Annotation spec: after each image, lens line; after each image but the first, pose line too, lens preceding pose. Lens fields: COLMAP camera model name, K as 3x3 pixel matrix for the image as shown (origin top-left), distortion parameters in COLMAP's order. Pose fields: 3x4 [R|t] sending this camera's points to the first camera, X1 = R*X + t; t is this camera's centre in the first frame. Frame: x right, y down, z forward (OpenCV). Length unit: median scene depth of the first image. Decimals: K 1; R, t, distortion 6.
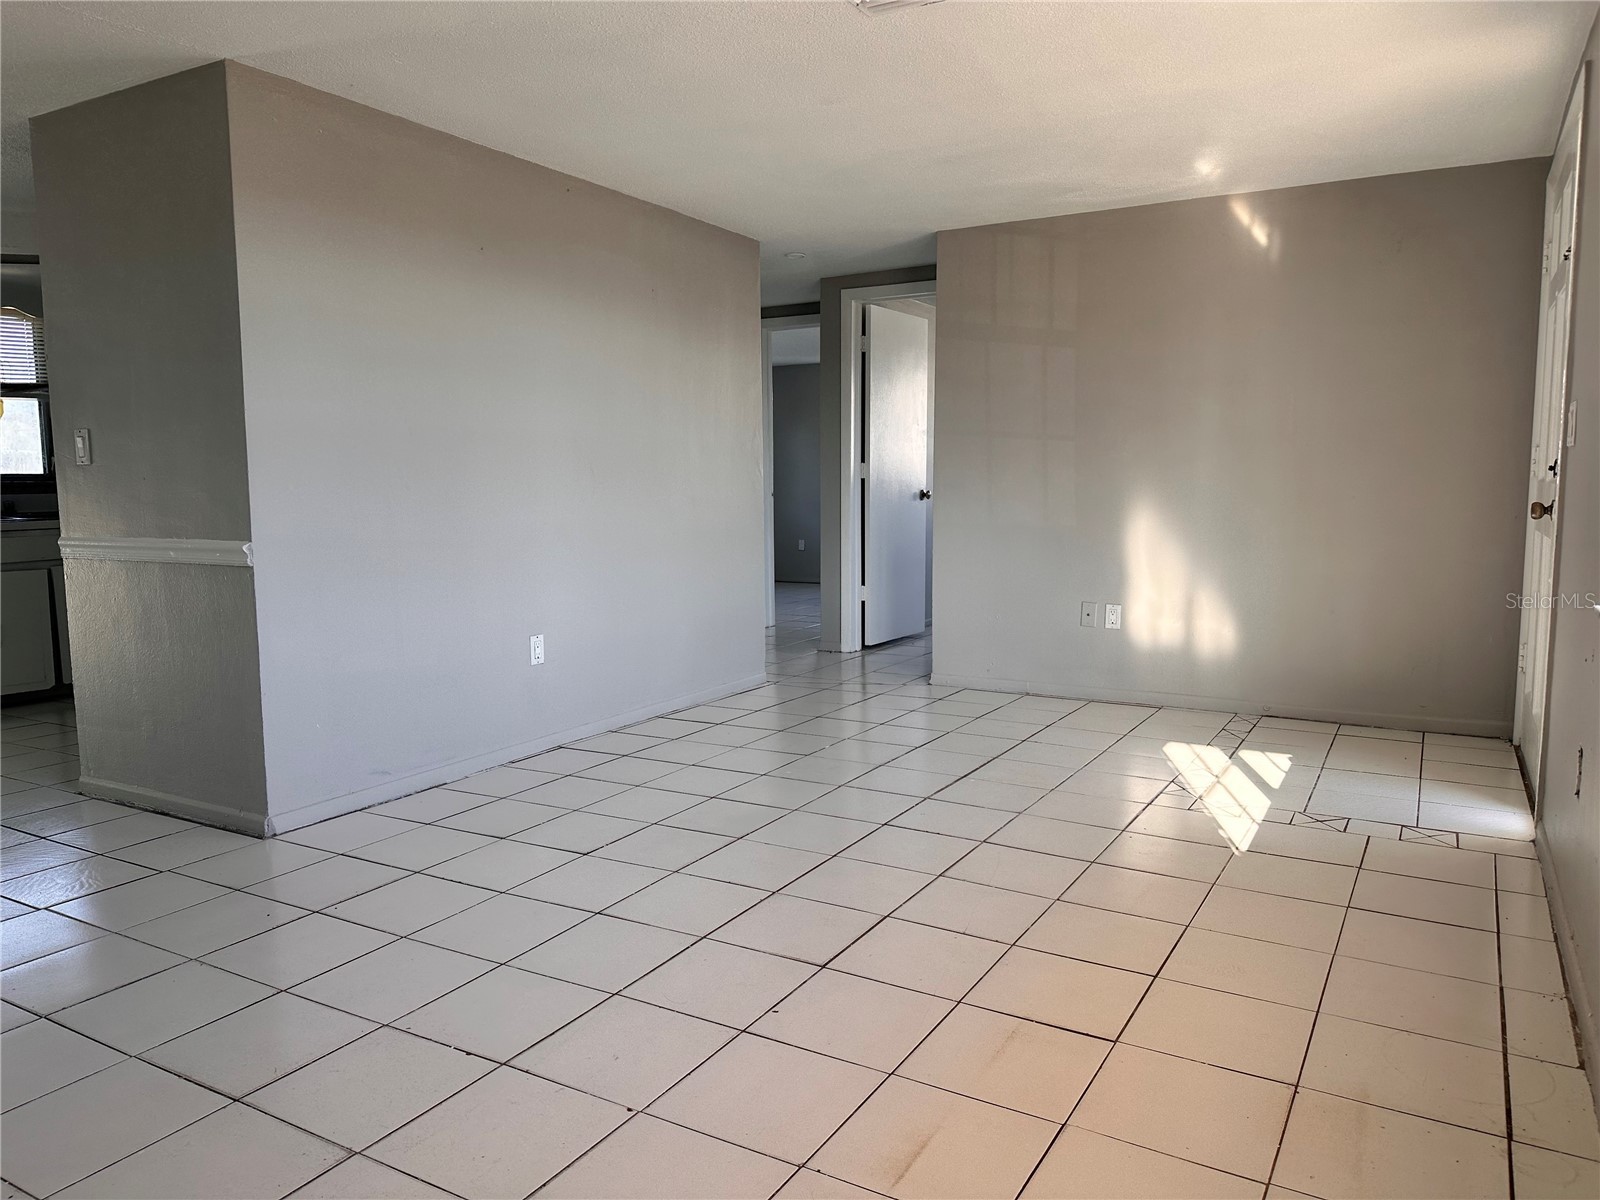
lens RADIAL K [[1120.3, 0, 816.3], [0, 1120.3, 596.3], [0, 0, 1]] dist [0.049929, -0.059166]
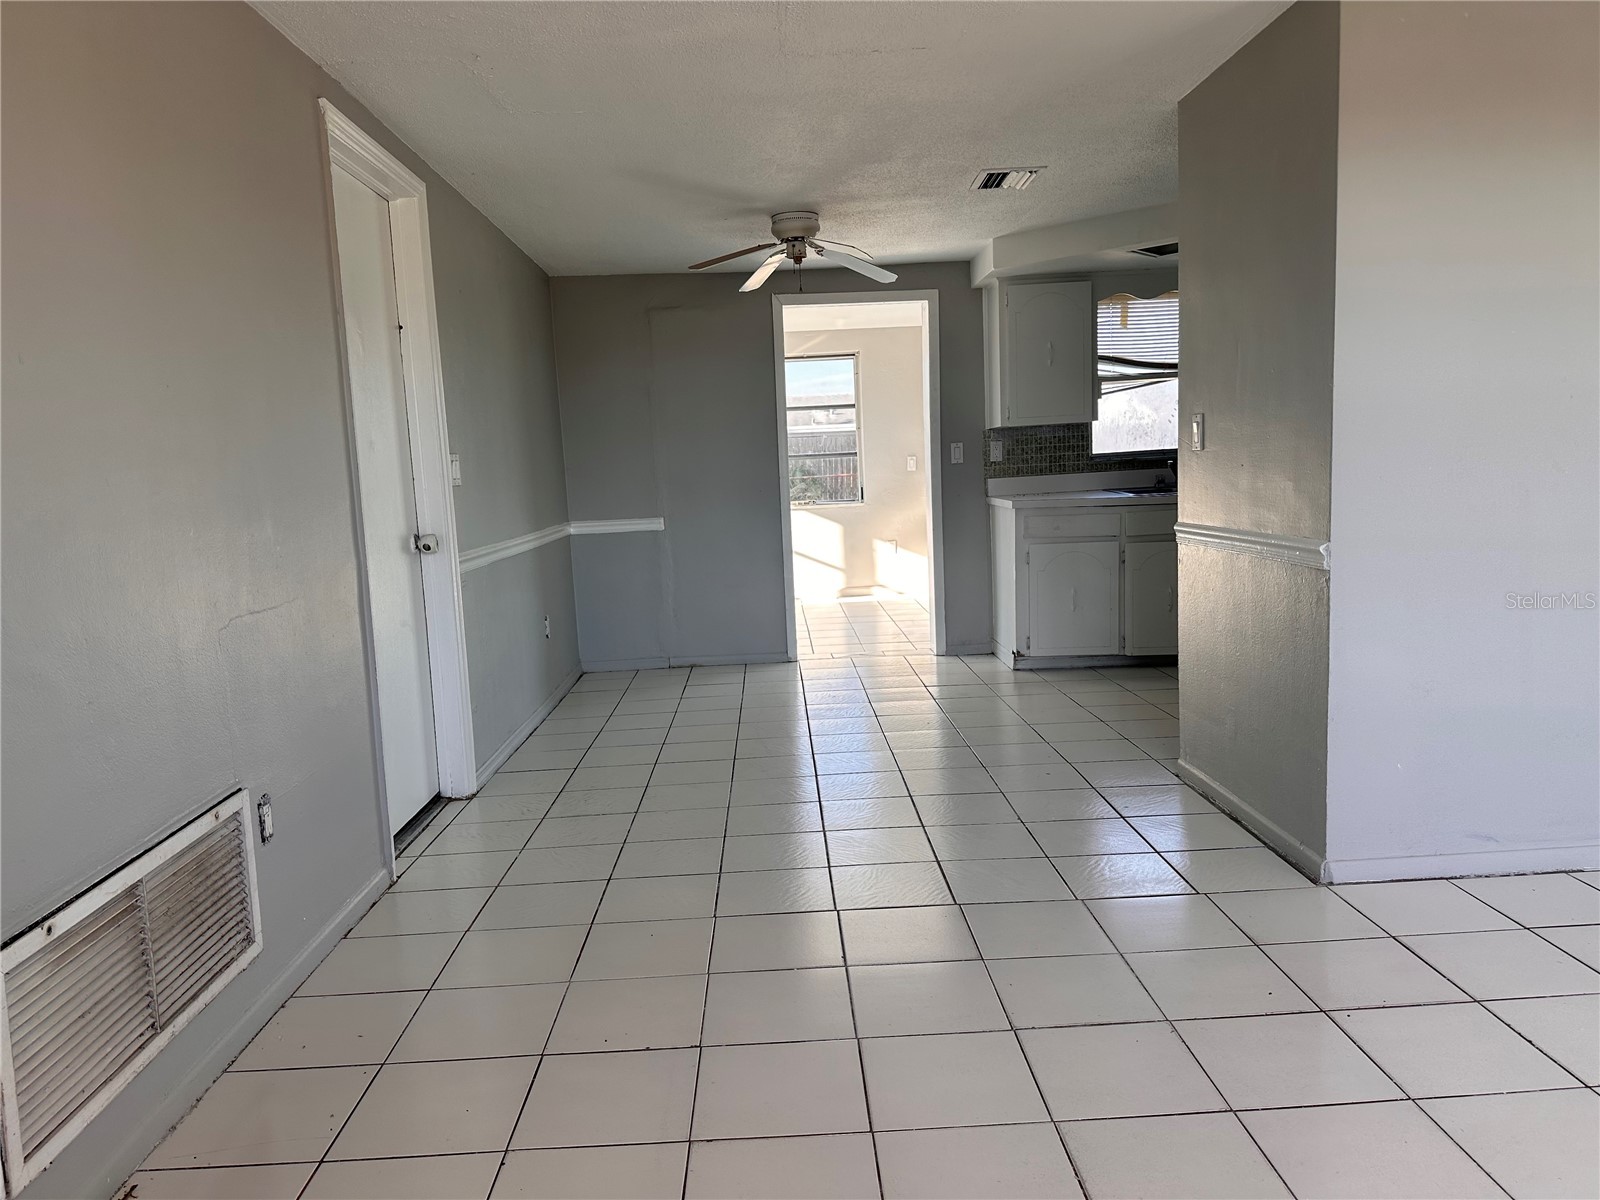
lens RADIAL K [[1120.3, 0, 790.9], [0, 1120.3, 616.4], [0, 0, 1]] dist [0.049929, -0.059166]
pose [[0.516905, 0.101469, -0.850008, 0.016259], [-0.047500, 0.994820, 0.089870, -0.044220], [0.854724, -0.006079, 0.519047, 0.190366]]
